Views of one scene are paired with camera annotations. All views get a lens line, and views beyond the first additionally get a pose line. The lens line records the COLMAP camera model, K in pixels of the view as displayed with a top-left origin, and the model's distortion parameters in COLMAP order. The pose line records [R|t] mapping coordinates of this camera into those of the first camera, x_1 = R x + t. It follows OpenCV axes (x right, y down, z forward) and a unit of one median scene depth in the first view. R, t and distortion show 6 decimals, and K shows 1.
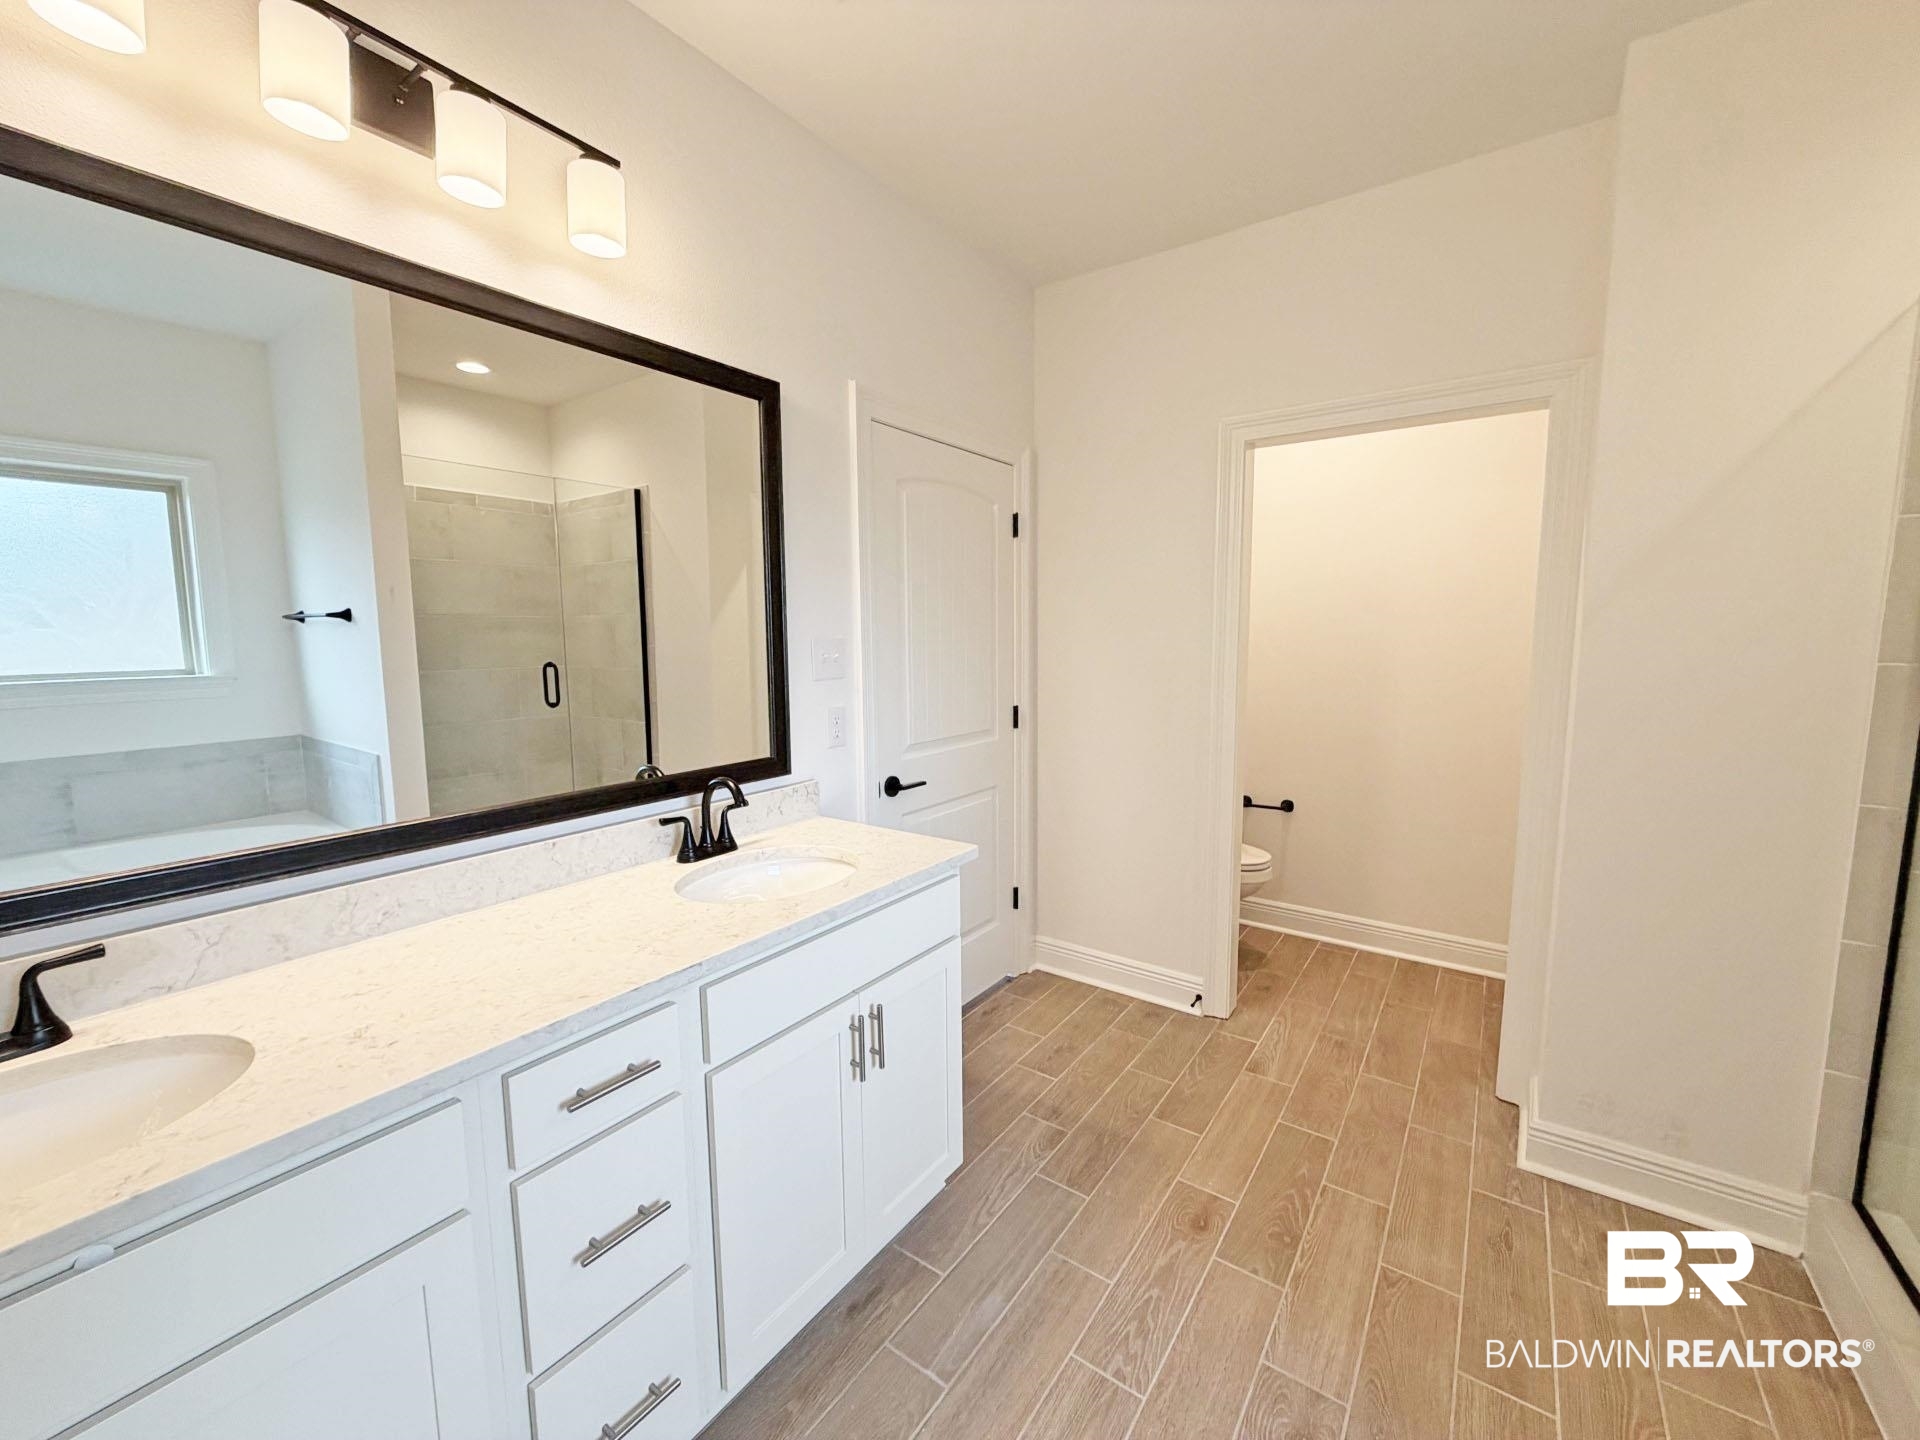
lens RADIAL K [[757.5, 0, 959.2], [0, 757.5, 717.5], [0, 0, 1]] dist [-0.008325, 0.000214]
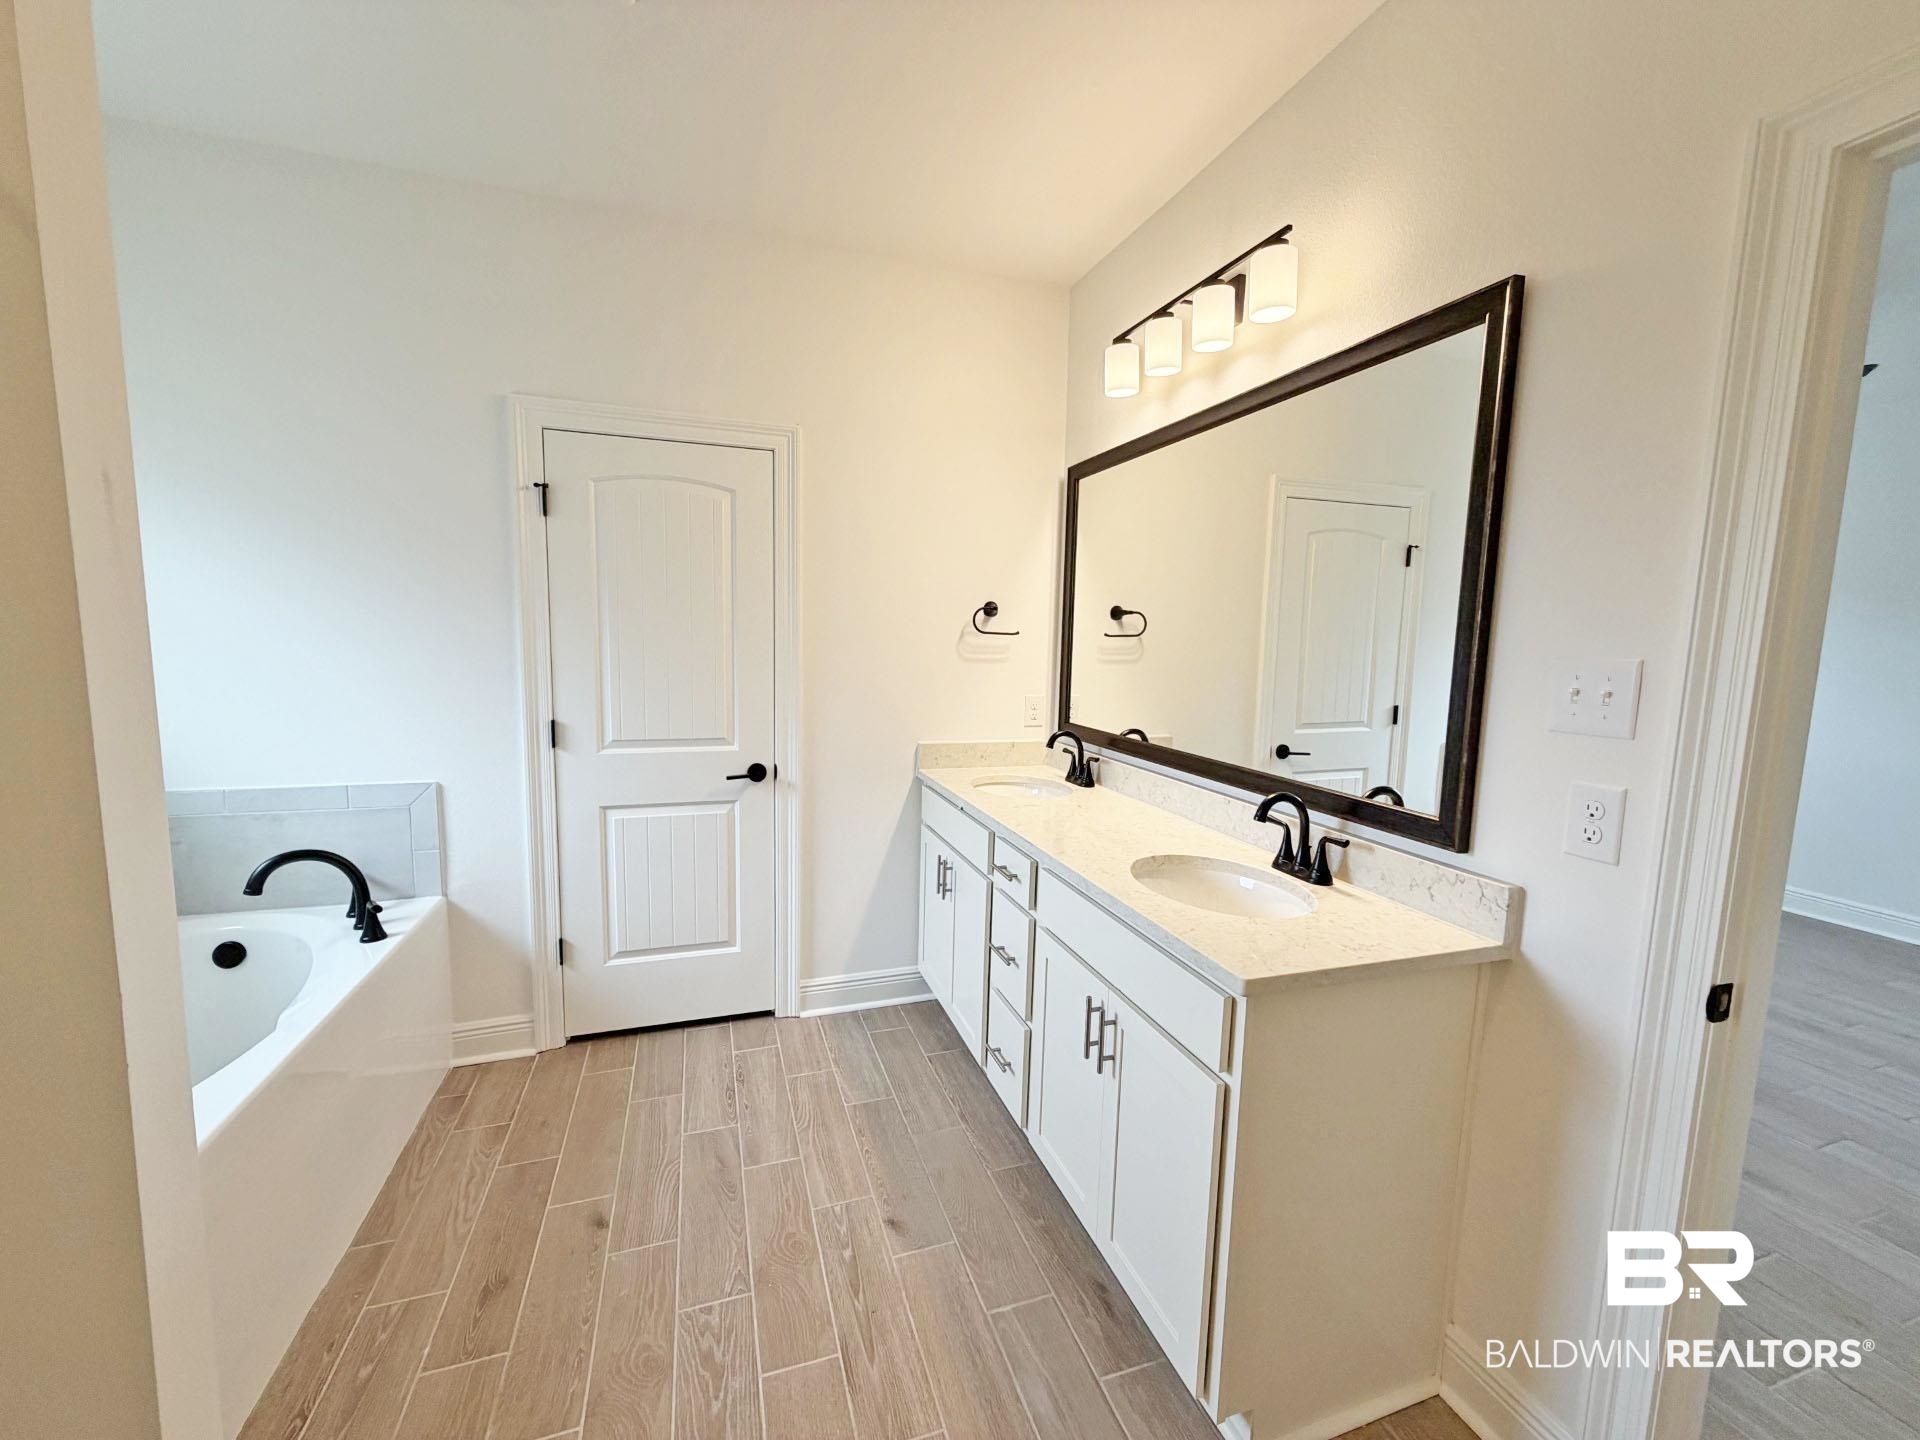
lens RADIAL K [[757.5, 0, 952.5], [0, 757.5, 720.1], [0, 0, 1]] dist [-0.008325, 0.000214]
pose [[-0.590354, 0.086287, -0.802519, 0.770957], [-0.109020, 0.976634, 0.185205, -0.158092], [0.799748, 0.196827, -0.567153, 1.307014]]
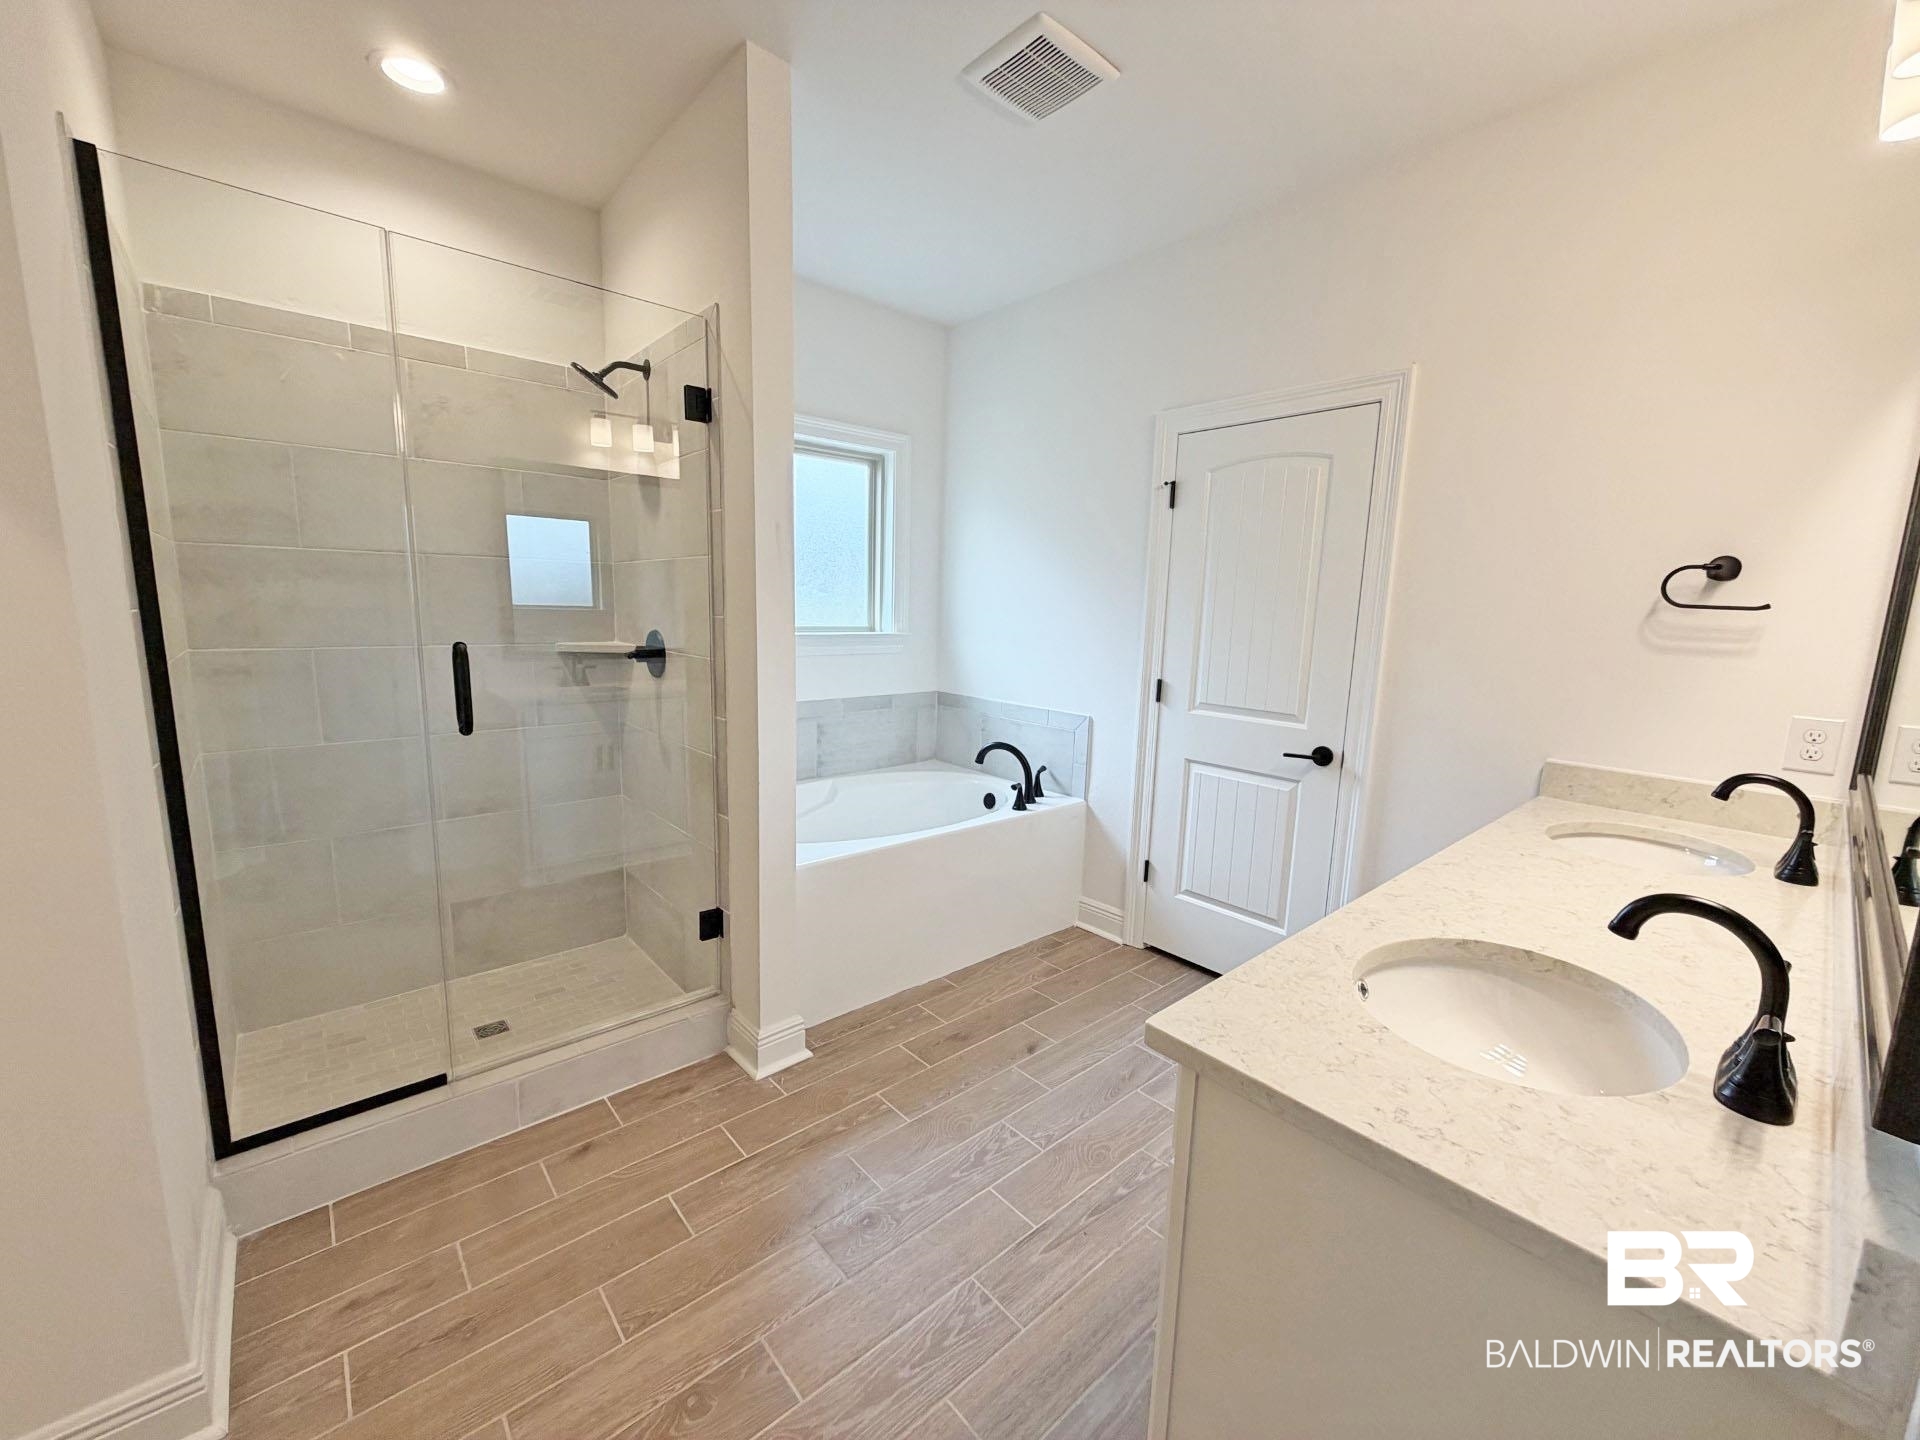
lens RADIAL K [[757.5, 0, 954.2], [0, 757.5, 718.8], [0, 0, 1]] dist [-0.008325, 0.000214]
pose [[-0.971667, -0.052294, 0.230497, 0.050585], [0.009295, 0.966008, 0.258344, -0.175547], [-0.236172, 0.253167, -0.938152, 1.681133]]
